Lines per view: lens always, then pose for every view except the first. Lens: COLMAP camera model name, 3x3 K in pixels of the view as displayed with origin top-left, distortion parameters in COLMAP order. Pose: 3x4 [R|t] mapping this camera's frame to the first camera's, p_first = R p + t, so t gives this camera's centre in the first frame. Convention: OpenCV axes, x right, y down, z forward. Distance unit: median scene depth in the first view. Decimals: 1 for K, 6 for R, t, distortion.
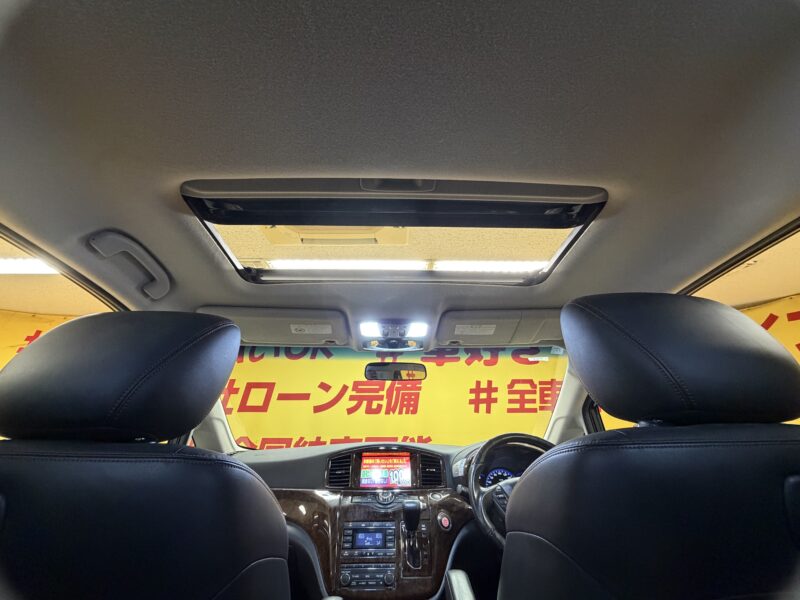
lens RADIAL K [[318.3, 0, 397.5], [0, 318.3, 300.9], [0, 0, 1]] dist [-0.001060, -0.000153]
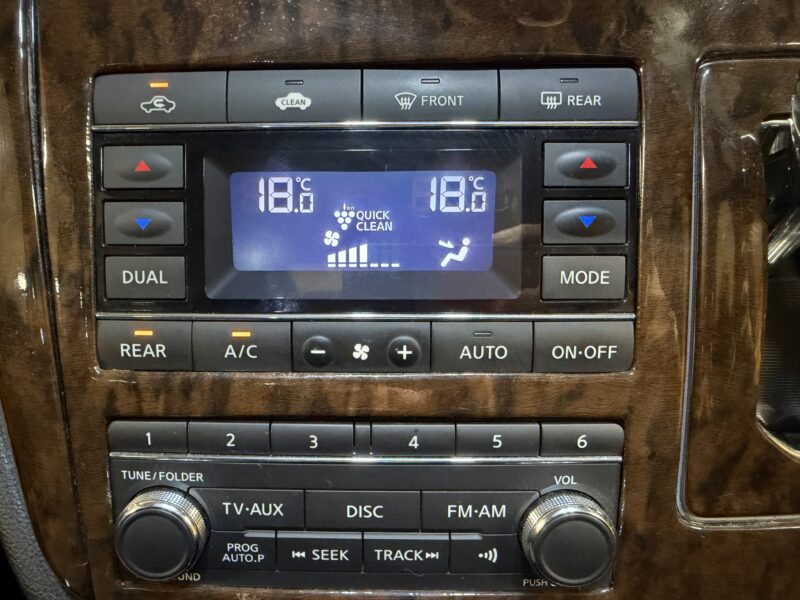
lens RADIAL K [[654.4, 0, 400.0], [0, 654.4, 300.0], [0, 0, 1]] dist [0.007622, 0.004423]
pose [[0.998627, 0.017545, -0.049367, -0.058865], [0.029460, 0.591131, 0.806038, 0.525107], [0.043324, -0.806385, 0.589802, 0.754621]]
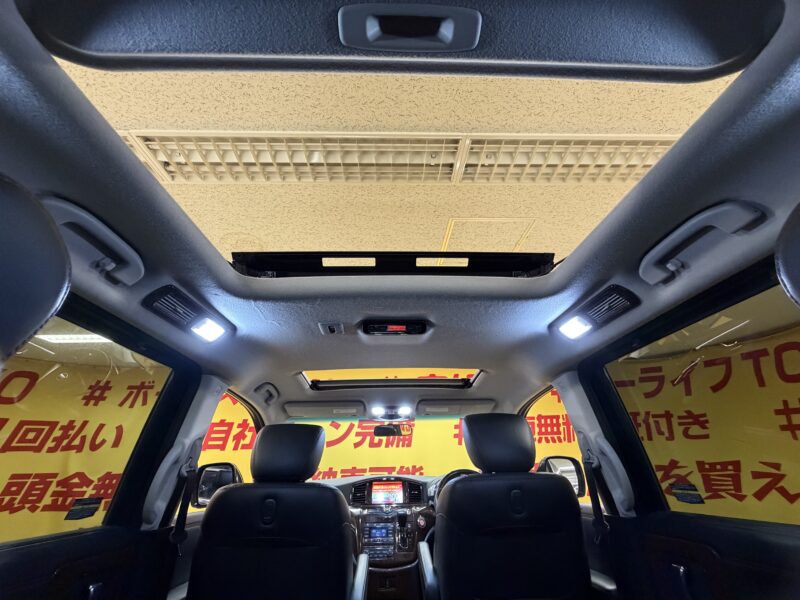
lens RADIAL K [[318.3, 0, 397.5], [0, 318.3, 300.9], [0, 0, 1]] dist [-0.001060, -0.000153]
pose [[0.999895, -0.011730, 0.008554, 0.014910], [0.012245, 0.997940, -0.062976, -0.377931], [-0.007797, 0.063074, 0.997978, -0.751609]]
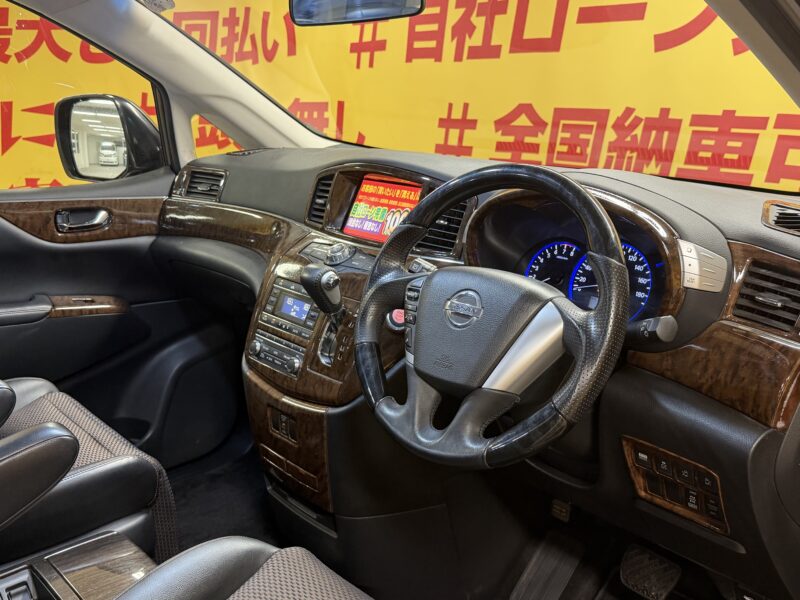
lens RADIAL K [[778.6, 0, 385.6], [0, 778.6, 298.5], [0, 0, 1]] dist [0.138722, -0.332361]
pose [[0.639053, 0.211103, -0.739626, 0.970563], [0.296100, 0.819970, 0.489871, 0.055555], [0.709884, -0.532057, 0.461497, 0.396429]]
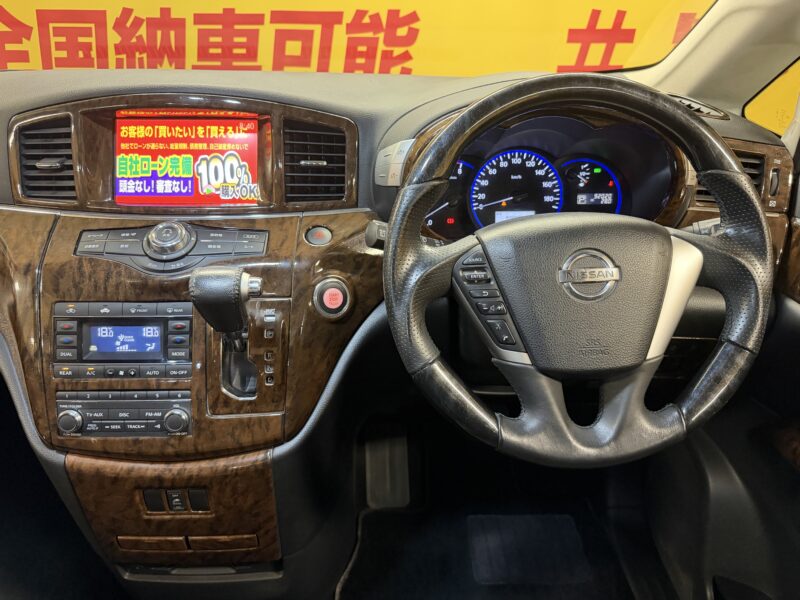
lens RADIAL K [[584.4, 0, 395.6], [0, 584.4, 297.6], [0, 0, 1]] dist [0.012220, -0.032697]
pose [[0.999846, 0.013904, 0.010722, 0.202954], [-0.017097, 0.632054, 0.774736, 0.140693], [0.003995, -0.774799, 0.632195, 0.519010]]
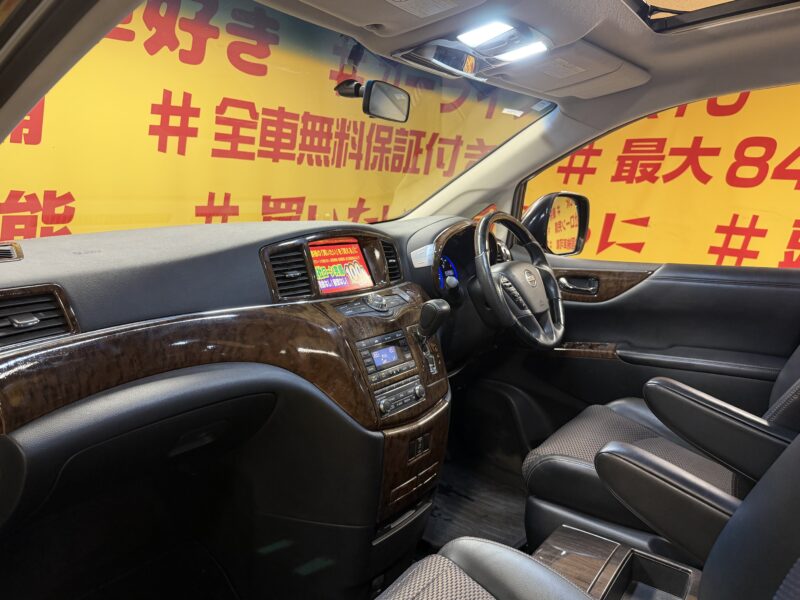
lens RADIAL K [[607.1, 0, 426.0], [0, 607.1, 301.6], [0, 0, 1]] dist [0.007202, -0.007466]
pose [[0.586721, -0.113181, 0.801841, -0.945735], [-0.353052, 0.855371, 0.379071, 0.105134], [-0.728775, -0.505501, 0.461905, 0.342235]]
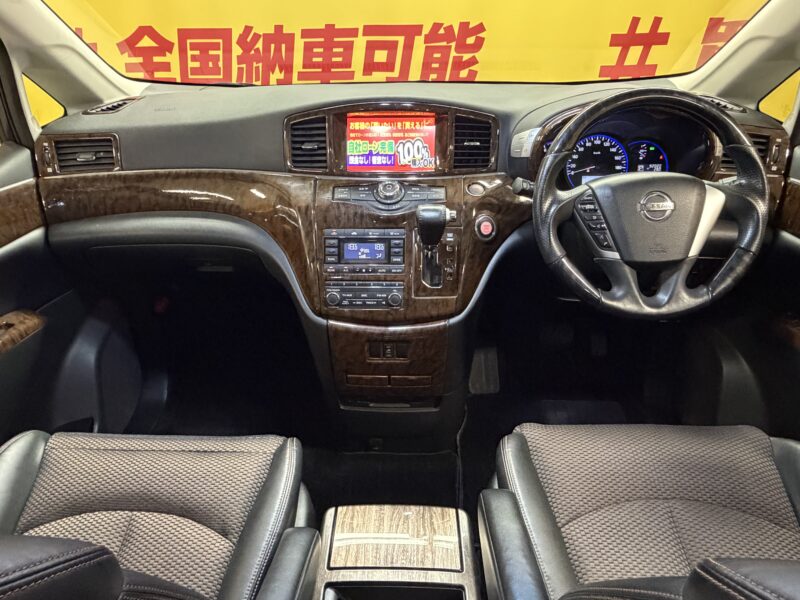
lens RADIAL K [[532.8, 0, 385.8], [0, 532.8, 302.3], [0, 0, 1]] dist [-0.002662, -0.001336]
pose [[0.997678, 0.024333, -0.063613, 0.022981], [0.036655, 0.595366, 0.802618, -0.054013], [0.057403, -0.803086, 0.593092, 0.238914]]
